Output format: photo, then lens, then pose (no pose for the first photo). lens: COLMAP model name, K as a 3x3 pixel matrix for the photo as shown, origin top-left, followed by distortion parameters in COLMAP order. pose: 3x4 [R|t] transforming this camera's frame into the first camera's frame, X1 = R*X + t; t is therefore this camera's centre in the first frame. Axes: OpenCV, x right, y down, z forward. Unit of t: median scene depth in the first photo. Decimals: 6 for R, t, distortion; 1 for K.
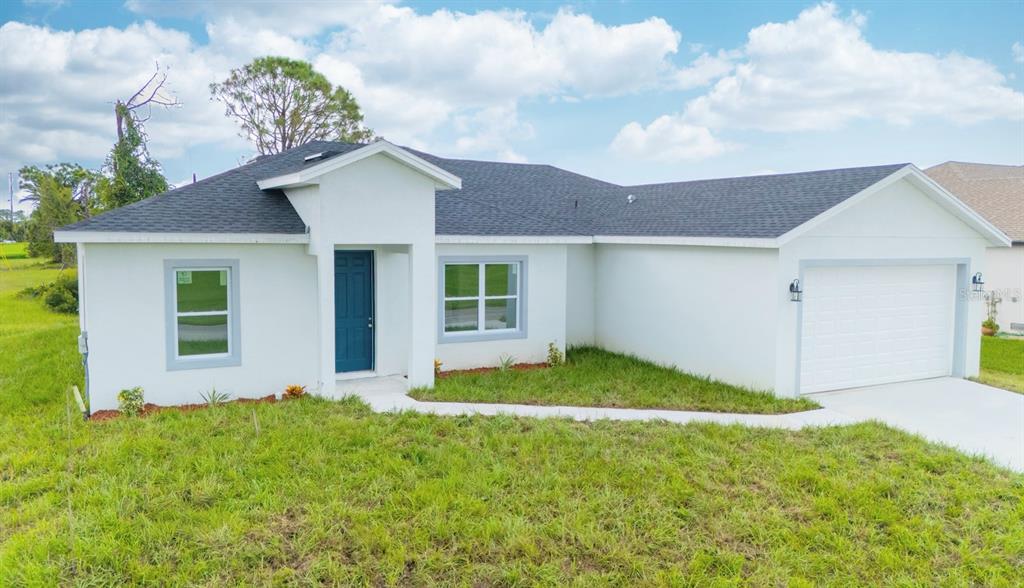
lens RADIAL K [[811.4, 0, 516.1], [0, 811.4, 286.0], [0, 0, 1]] dist [0.047580, -0.012124]
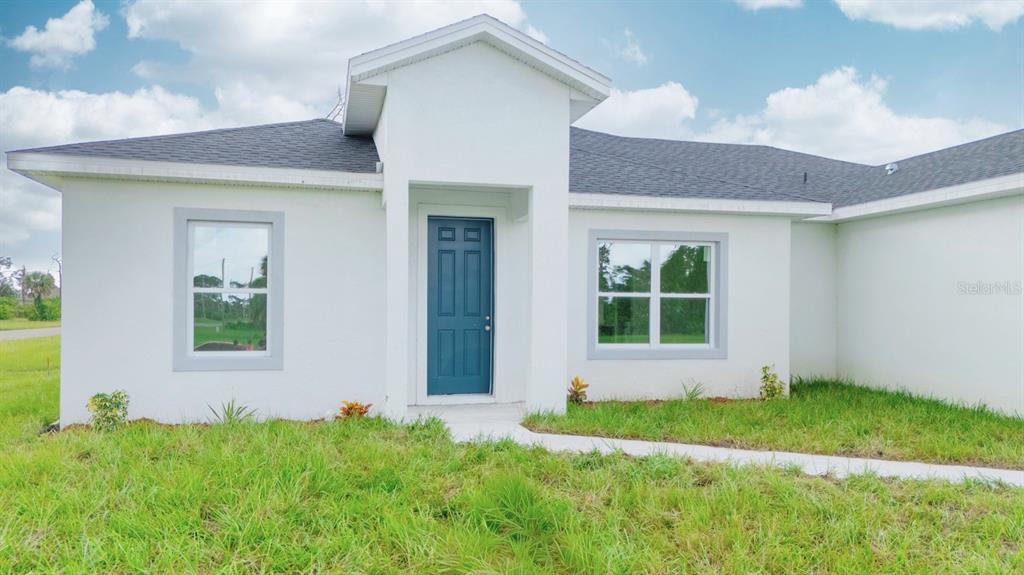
lens RADIAL K [[817.2, 0, 527.7], [0, 817.2, 295.2], [0, 0, 1]] dist [0.069052, -0.057117]
pose [[0.968028, -0.003589, -0.250818, 0.026793], [-0.017675, 0.996437, -0.082473, 0.078222], [0.250221, 0.084270, 0.964515, 0.344991]]
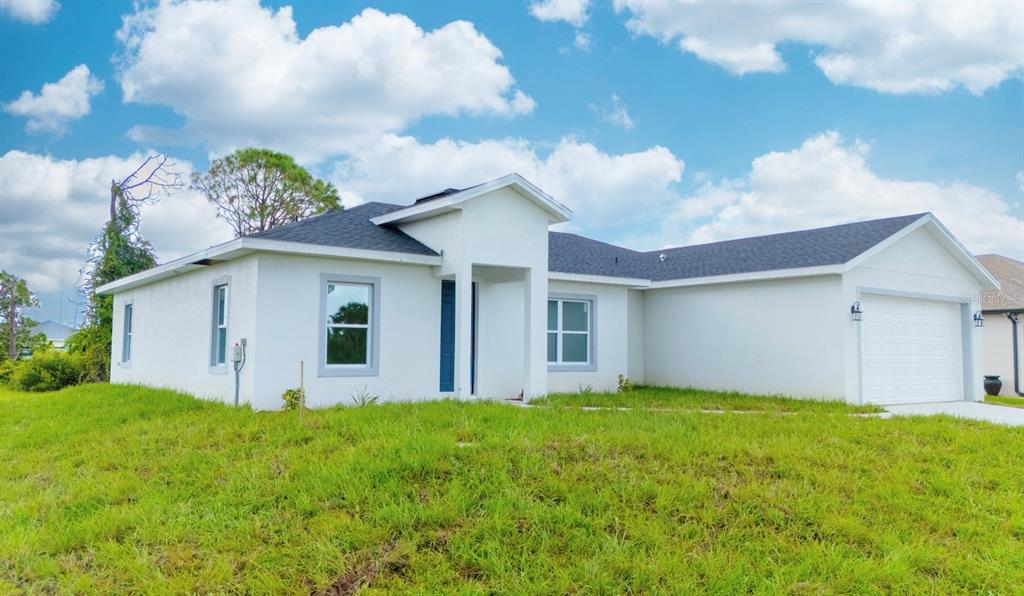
lens RADIAL K [[809.7, 0, 520.0], [0, 809.7, 293.7], [0, 0, 1]] dist [0.067079, -0.023172]
pose [[0.990532, 0.008523, 0.137015, -0.265789], [0.011254, 0.989670, -0.142921, 0.128255], [-0.136818, 0.143110, 0.980204, -0.077088]]
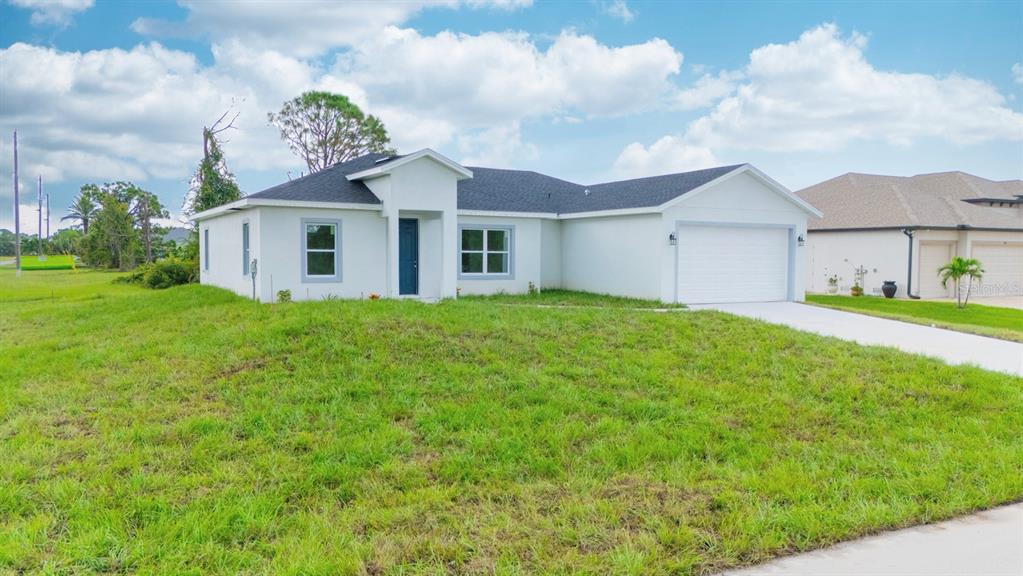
lens RADIAL K [[816.4, 0, 513.6], [0, 816.4, 290.2], [0, 0, 1]] dist [0.069052, -0.057117]
pose [[0.999975, -0.000596, -0.007037, 0.024960], [0.000407, 0.999638, -0.026911, 0.140942], [0.007050, 0.026908, 0.999613, -0.607736]]
